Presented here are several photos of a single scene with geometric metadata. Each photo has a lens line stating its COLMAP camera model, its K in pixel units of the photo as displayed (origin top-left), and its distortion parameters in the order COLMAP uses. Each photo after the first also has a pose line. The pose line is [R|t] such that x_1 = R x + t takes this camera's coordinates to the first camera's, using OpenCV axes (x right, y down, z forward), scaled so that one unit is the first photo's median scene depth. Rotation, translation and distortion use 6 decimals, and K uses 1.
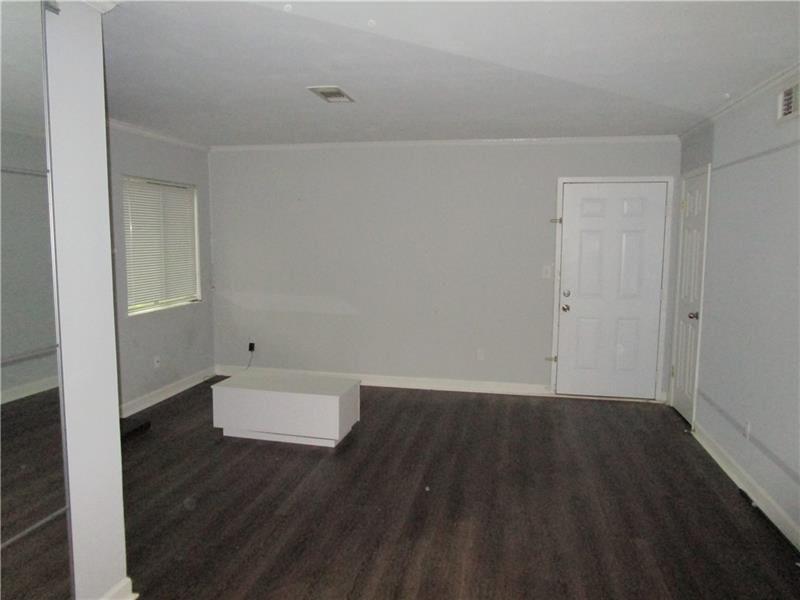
lens RADIAL K [[577.7, 0, 398.6], [0, 577.7, 301.5], [0, 0, 1]] dist [-0.020781, 0.004449]
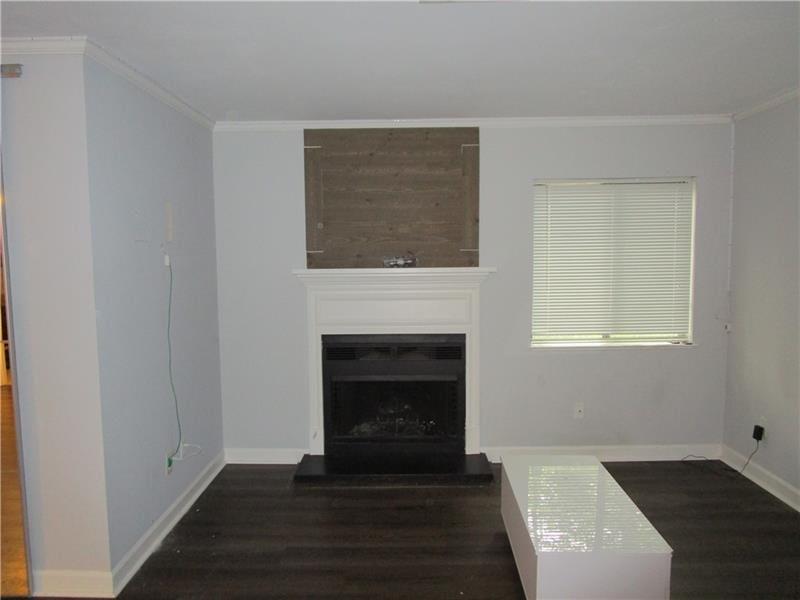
lens RADIAL K [[577.7, 0, 398.6], [0, 577.7, 301.5], [0, 0, 1]] dist [-0.020781, 0.004449]
pose [[0.184591, 0.069031, -0.980388, 0.285076], [-0.096040, 0.994023, 0.051908, -0.058972], [0.978112, 0.084574, 0.190118, 0.573083]]
